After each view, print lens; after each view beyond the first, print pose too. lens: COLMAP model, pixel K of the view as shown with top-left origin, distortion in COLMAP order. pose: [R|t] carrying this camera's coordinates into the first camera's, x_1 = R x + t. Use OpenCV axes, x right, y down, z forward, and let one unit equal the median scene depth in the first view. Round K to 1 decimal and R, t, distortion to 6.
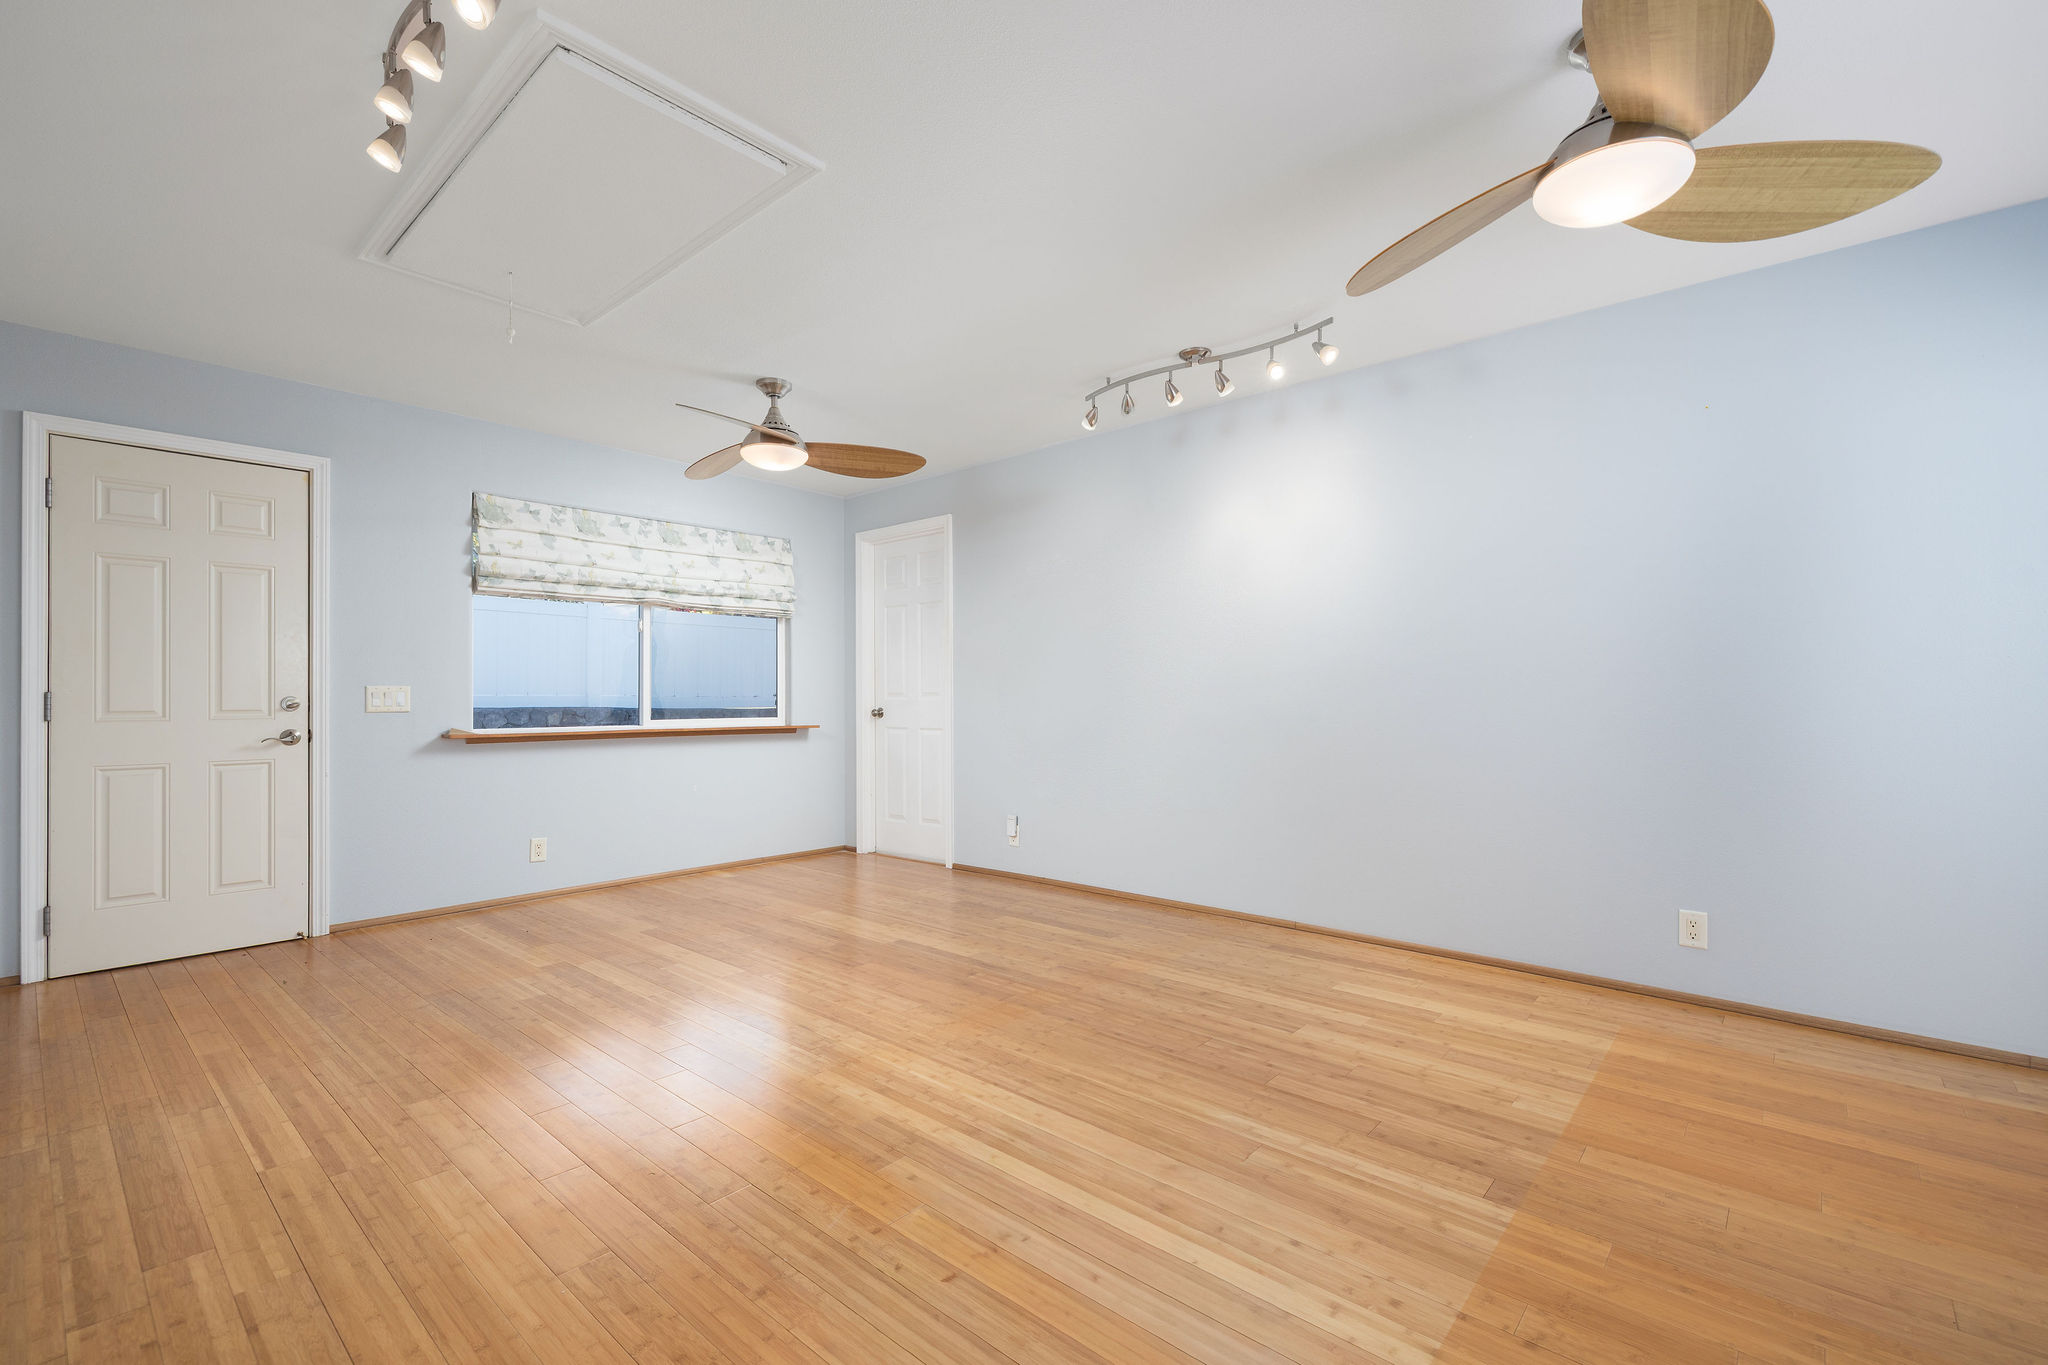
lens RADIAL K [[877.8, 0, 1016.3], [0, 877.8, 690.9], [0, 0, 1]] dist [0.001198, -0.000640]
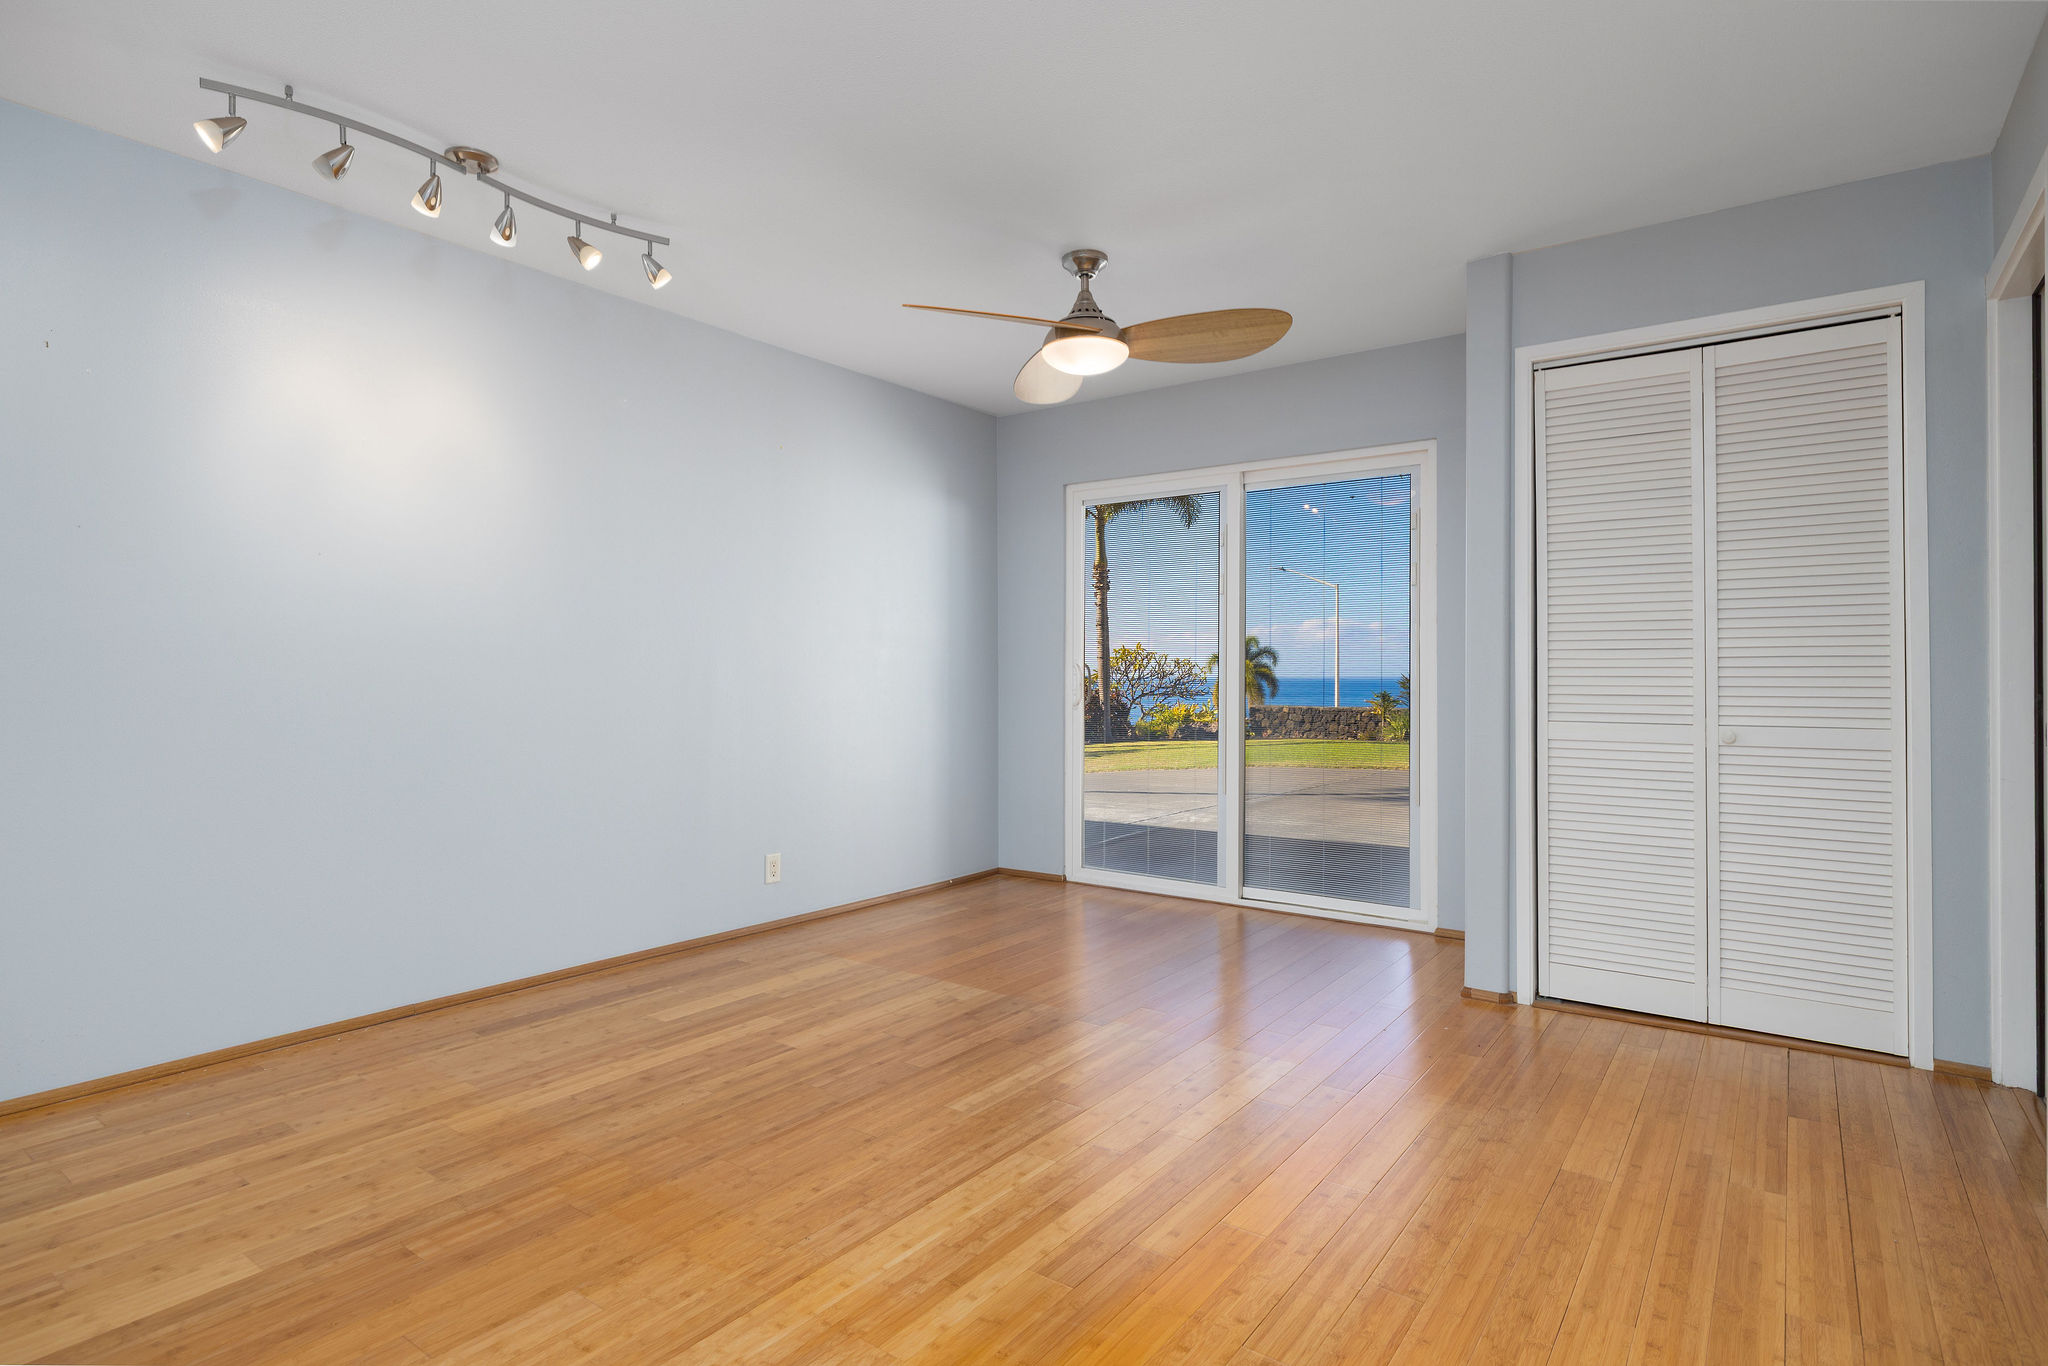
lens RADIAL K [[1038.3, 0, 1018.2], [0, 1038.3, 677.3], [0, 0, 1]] dist [-0.002043, -0.000330]
pose [[-0.075850, -0.002689, 0.997116, -0.688588], [-0.007981, 0.999966, 0.002089, -0.003253], [-0.997087, -0.007800, -0.075869, 0.746069]]
